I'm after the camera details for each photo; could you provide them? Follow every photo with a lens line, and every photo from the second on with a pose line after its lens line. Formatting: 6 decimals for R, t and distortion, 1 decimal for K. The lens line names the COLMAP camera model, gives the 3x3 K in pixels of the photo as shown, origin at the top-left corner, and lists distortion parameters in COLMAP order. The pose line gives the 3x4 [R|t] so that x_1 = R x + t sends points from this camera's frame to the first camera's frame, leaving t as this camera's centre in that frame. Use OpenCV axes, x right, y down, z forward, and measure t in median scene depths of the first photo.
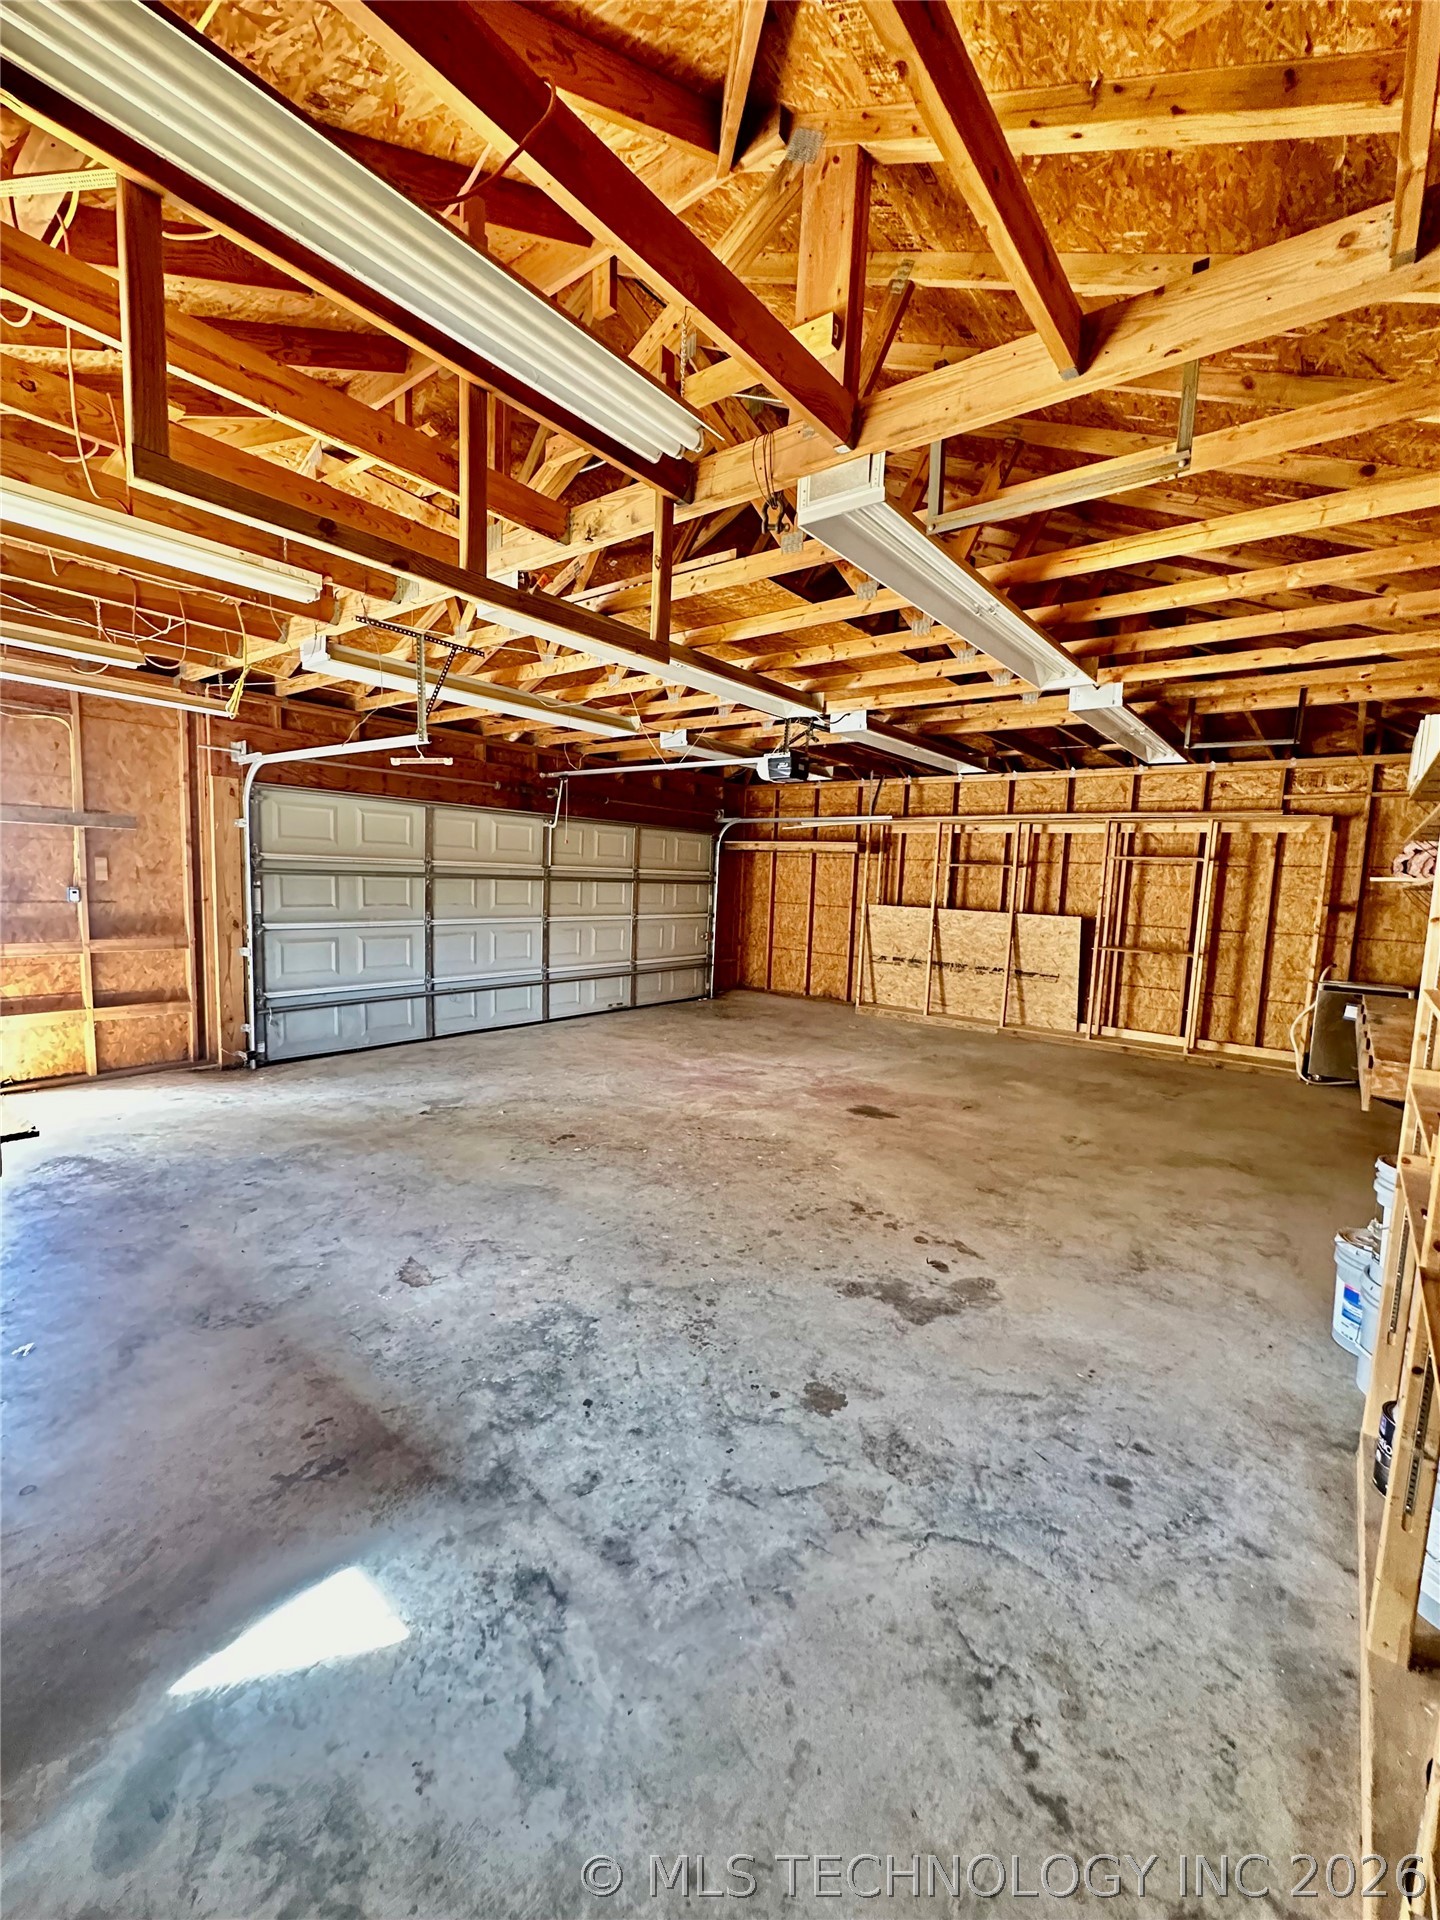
lens RADIAL K [[785.0, 0, 720.0], [0, 785.0, 960.0], [0, 0, 1]] dist [-0.001077, -0.000033]
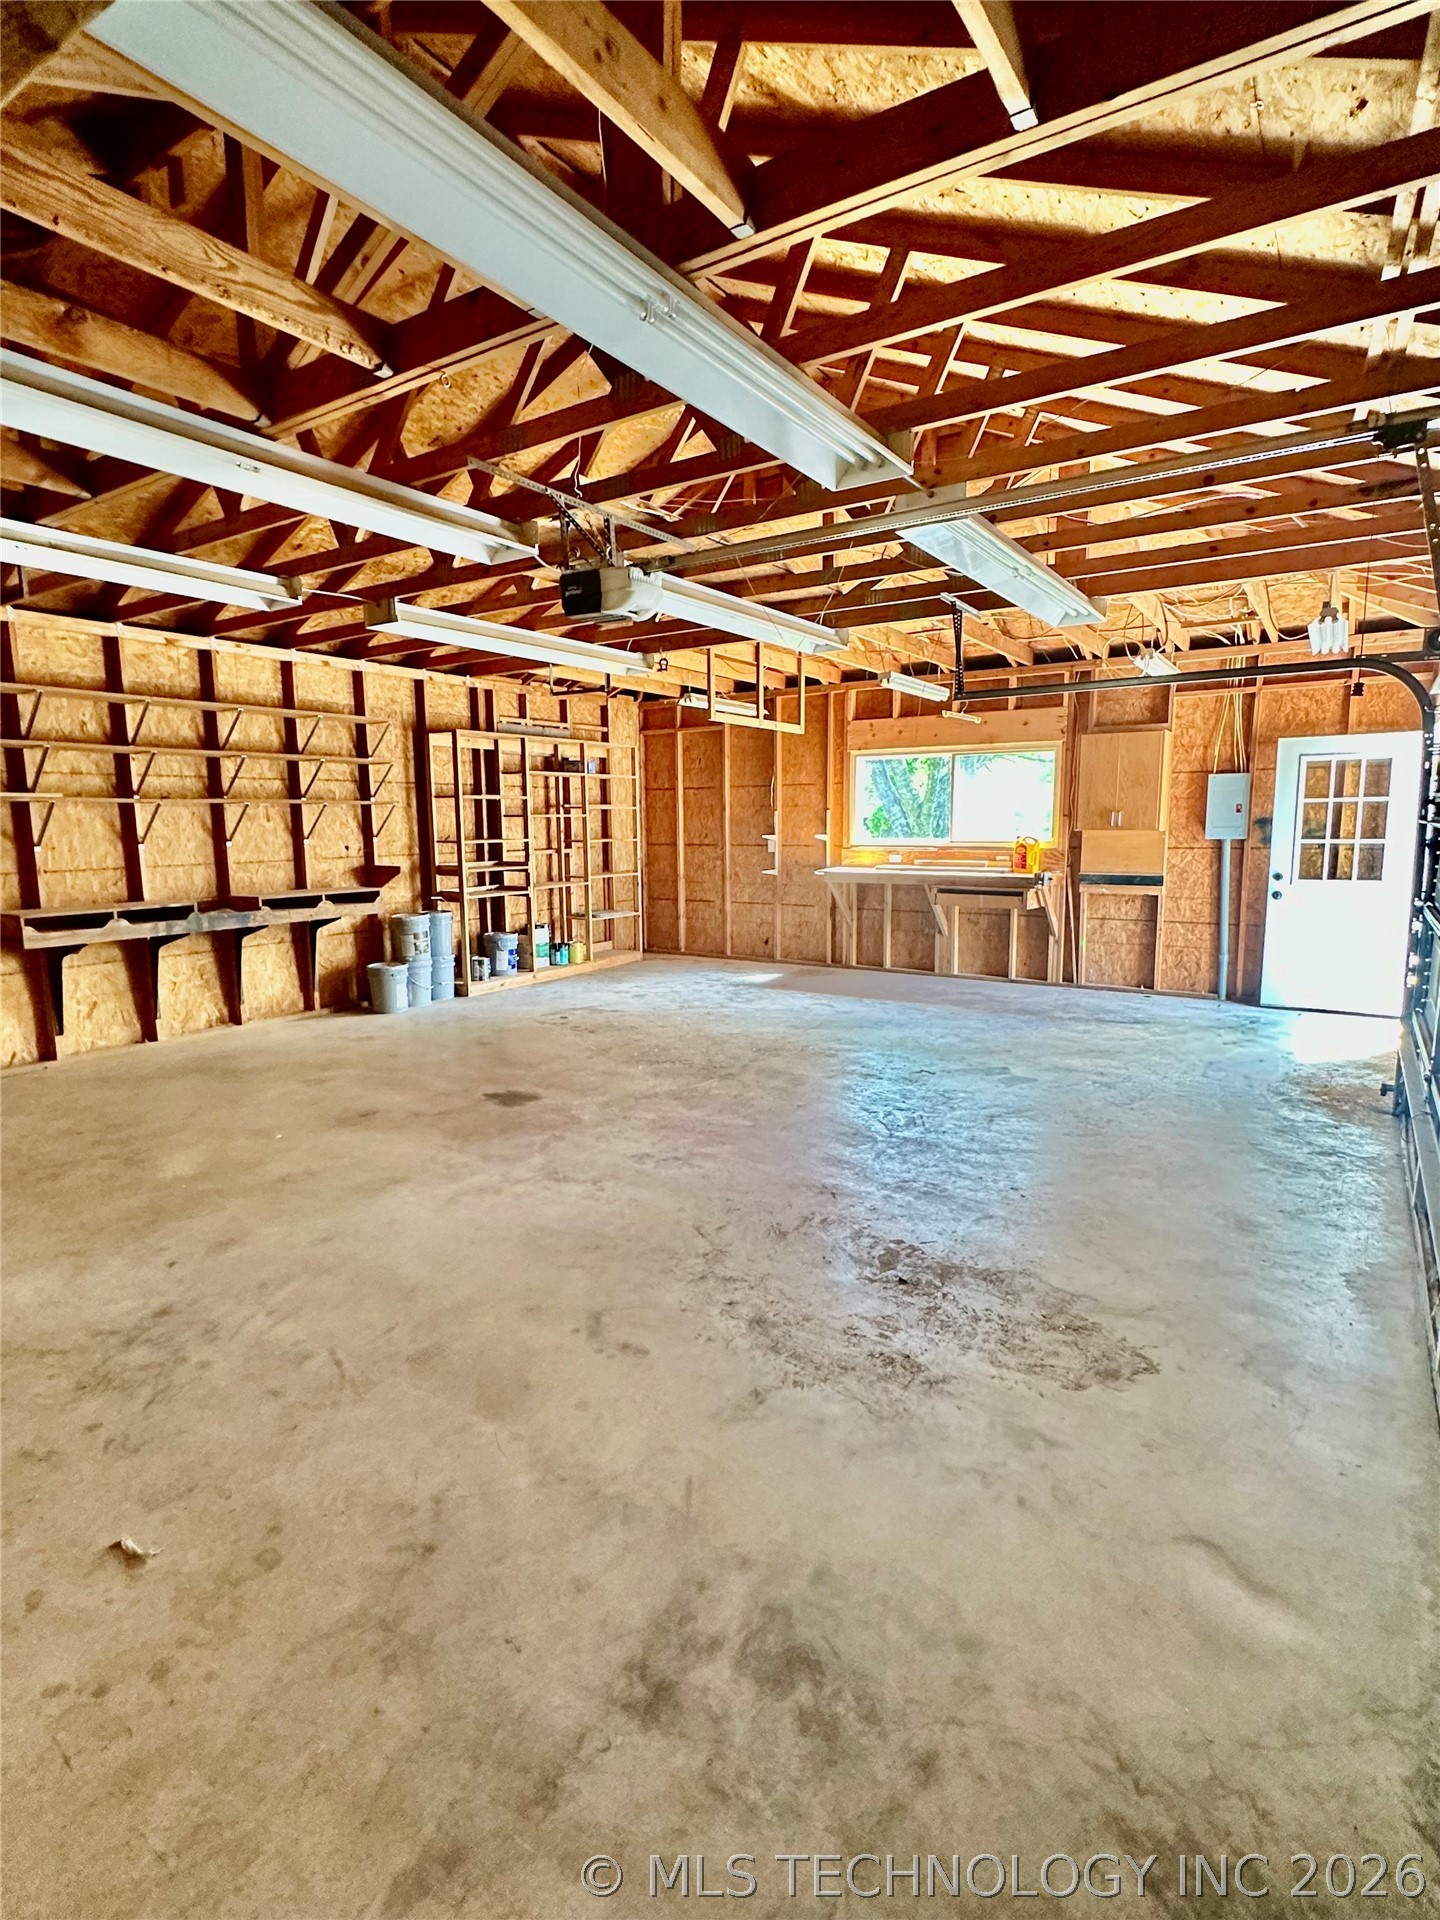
lens RADIAL K [[964.5, 0, 720.0], [0, 964.5, 960.0], [0, 0, 1]] dist [-0.002350, -0.000125]
pose [[-0.995566, -0.015134, -0.092838, 0.097187], [-0.037616, 0.968671, 0.245482, -0.253736], [0.086214, 0.247886, -0.964945, 2.520349]]
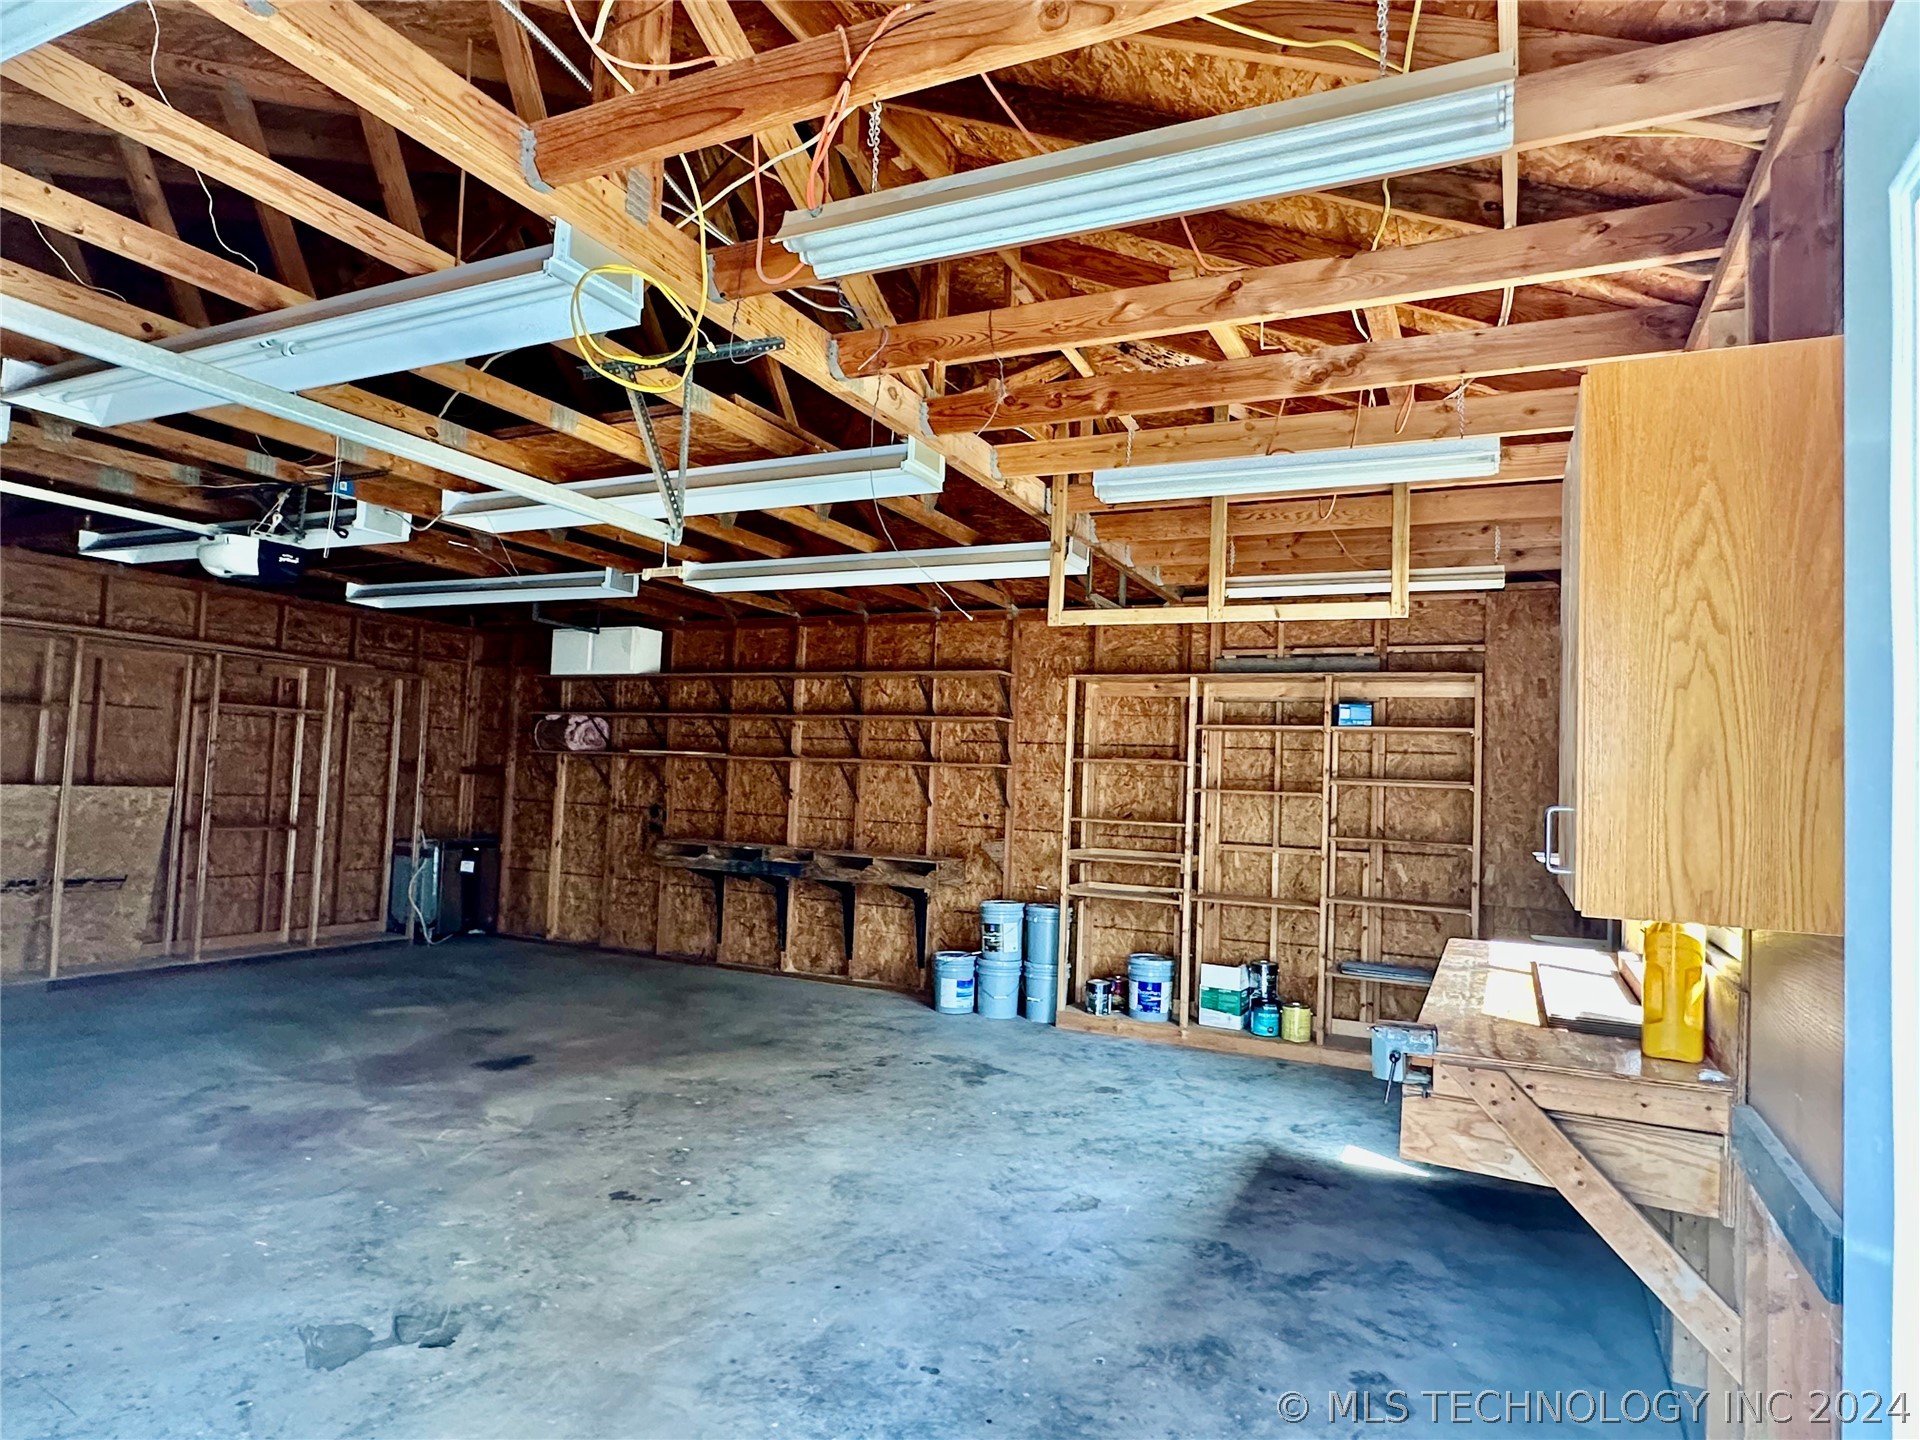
lens RADIAL K [[1119.1, 0, 960.0], [0, 1119.1, 720.0], [0, 0, 1]] dist [-0.004290, 0.000192]
pose [[-0.212971, 0.010535, 0.977002, -1.235747], [0.055834, 0.998439, 0.001405, -0.145838], [-0.975462, 0.054850, -0.213227, 1.020594]]
